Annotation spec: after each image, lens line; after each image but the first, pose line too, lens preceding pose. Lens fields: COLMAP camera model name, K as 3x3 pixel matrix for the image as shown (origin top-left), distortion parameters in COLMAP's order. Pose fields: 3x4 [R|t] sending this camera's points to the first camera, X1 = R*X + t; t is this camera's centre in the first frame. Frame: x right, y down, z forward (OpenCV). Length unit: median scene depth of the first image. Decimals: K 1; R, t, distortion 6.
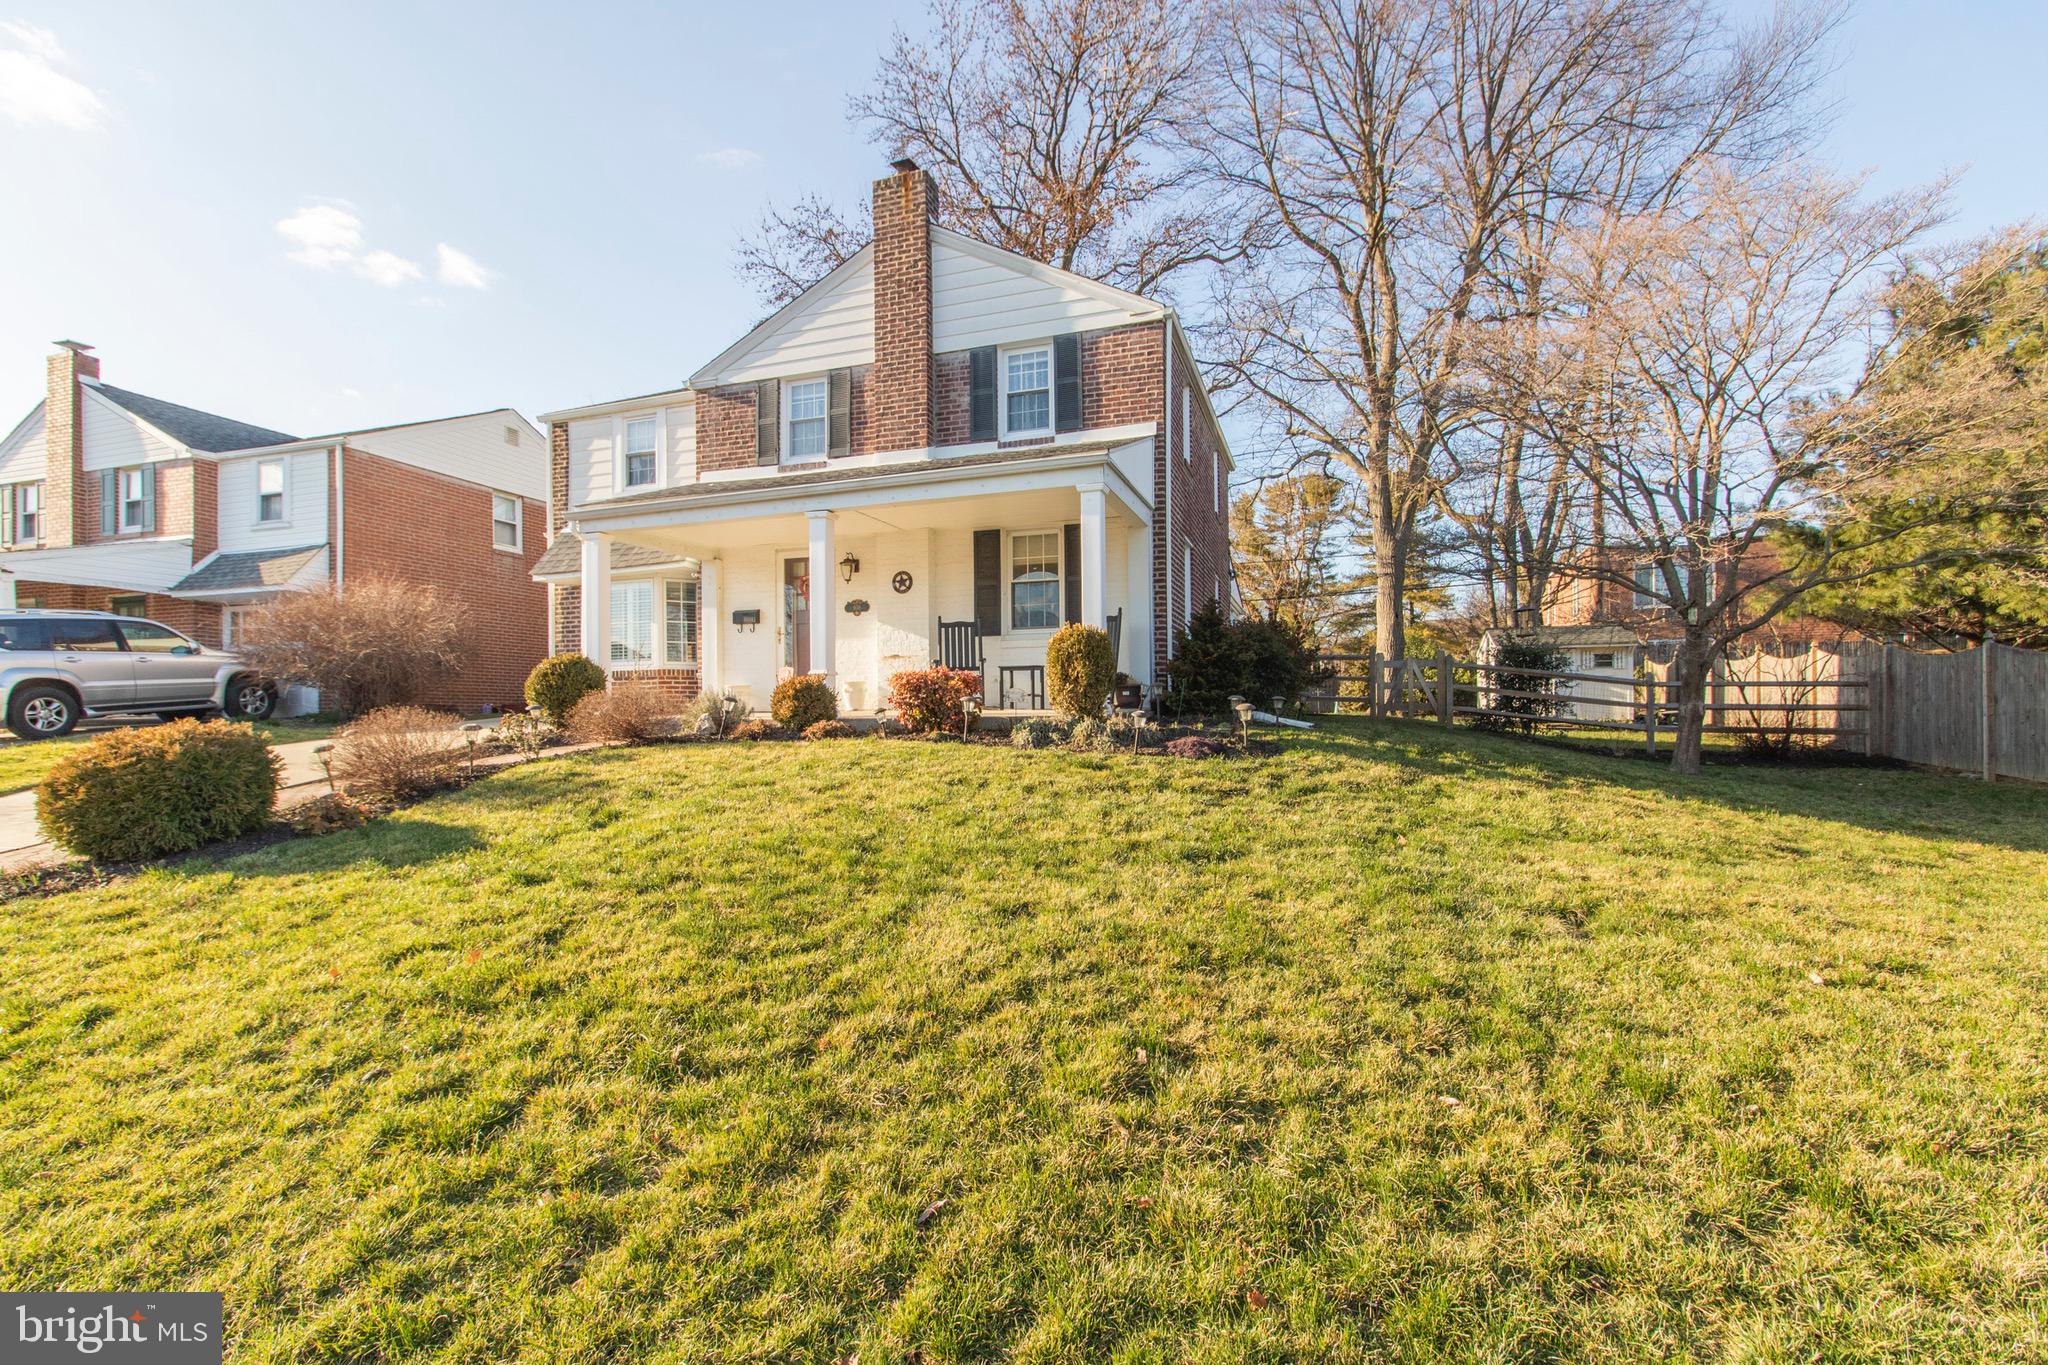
lens RADIAL K [[947.7, 0, 1022.1], [0, 947.7, 680.0], [0, 0, 1]] dist [-0.002365, 0.001424]
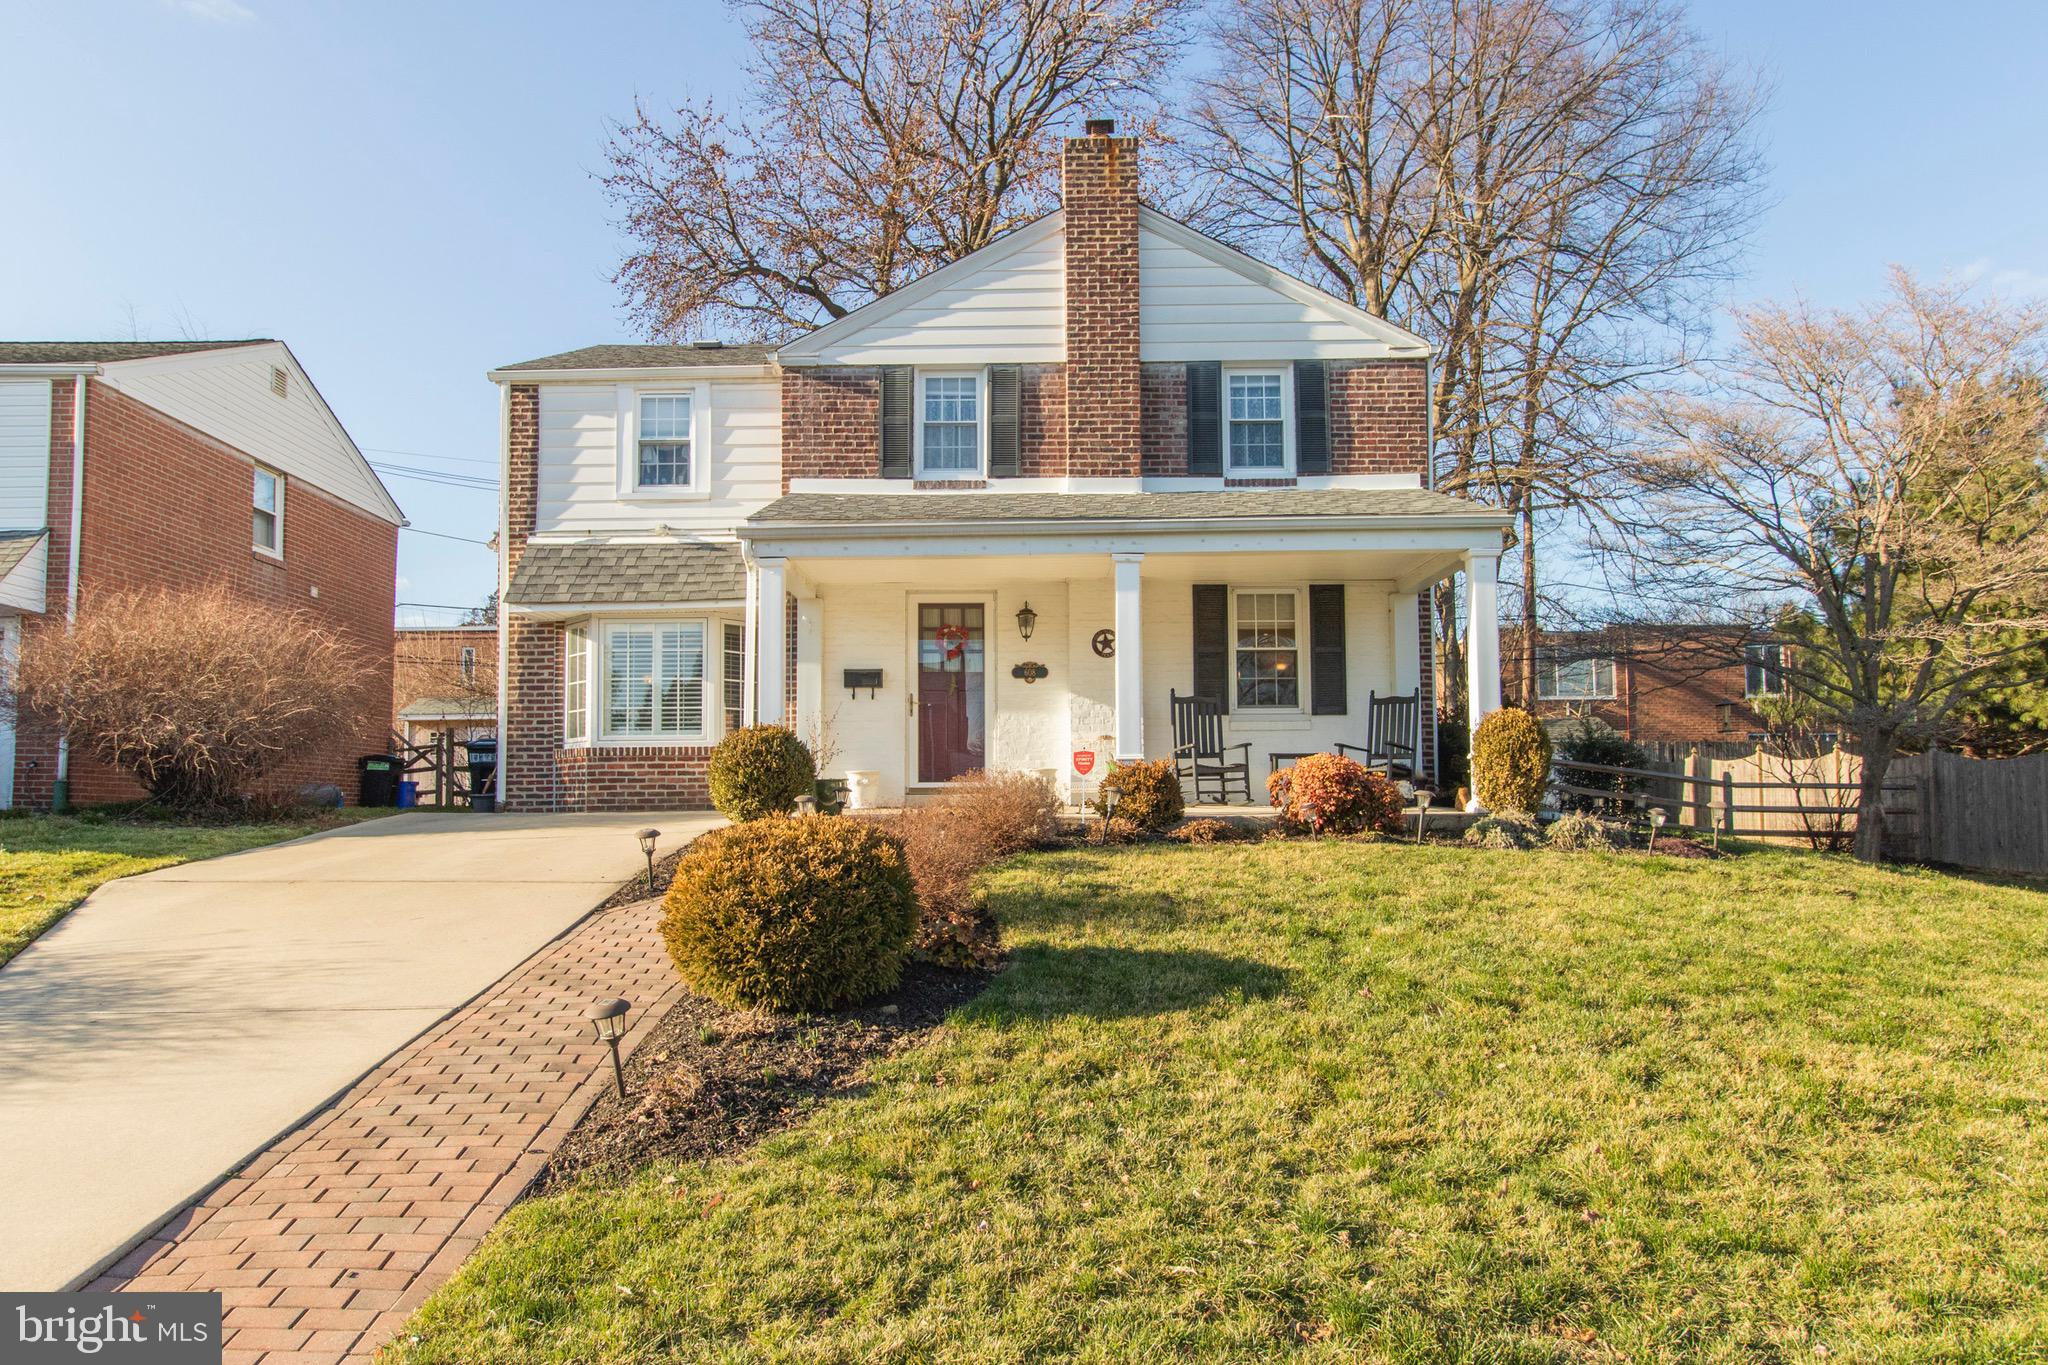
lens RADIAL K [[1289.8, 0, 1020.0], [0, 1289.8, 697.1], [0, 0, 1]] dist [-0.003010, -0.002303]
pose [[0.949139, 0.034353, 0.312979, -0.506744], [-0.017080, 0.998184, -0.057764, 0.004349], [-0.314395, 0.049480, 0.948002, 0.008836]]
